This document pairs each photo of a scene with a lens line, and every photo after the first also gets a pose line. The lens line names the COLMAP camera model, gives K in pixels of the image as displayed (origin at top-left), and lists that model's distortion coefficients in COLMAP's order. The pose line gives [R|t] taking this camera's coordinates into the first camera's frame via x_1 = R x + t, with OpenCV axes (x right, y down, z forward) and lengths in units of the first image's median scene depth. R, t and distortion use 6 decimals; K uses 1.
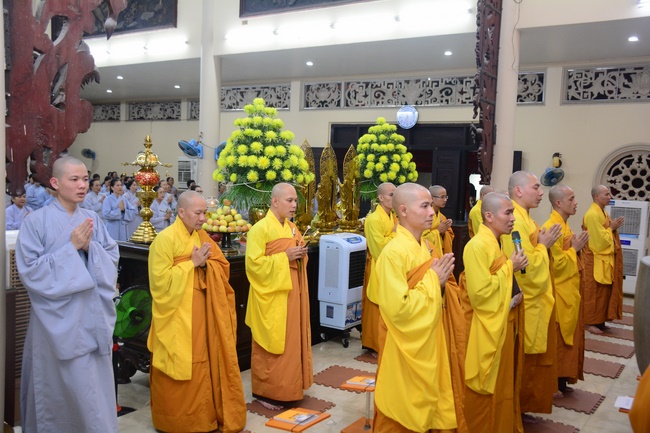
lens RADIAL K [[637.8, 0, 325.0], [0, 637.8, 216.5], [0, 0, 1]] dist [0.007158, 0.017555]
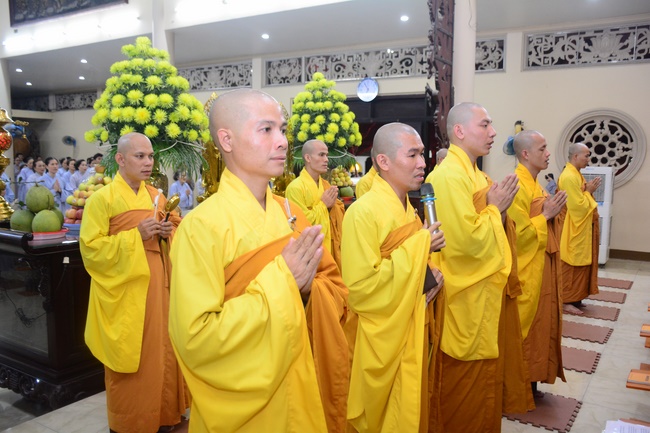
lens RADIAL K [[576.5, 0, 325.0], [0, 576.5, 216.5], [0, 0, 1]] dist [-0.040629, -0.001308]
pose [[0.999406, -0.028805, 0.018939, 0.048150], [0.028164, 0.999049, 0.033279, 0.009361], [-0.019879, -0.032726, 0.999267, 0.131346]]
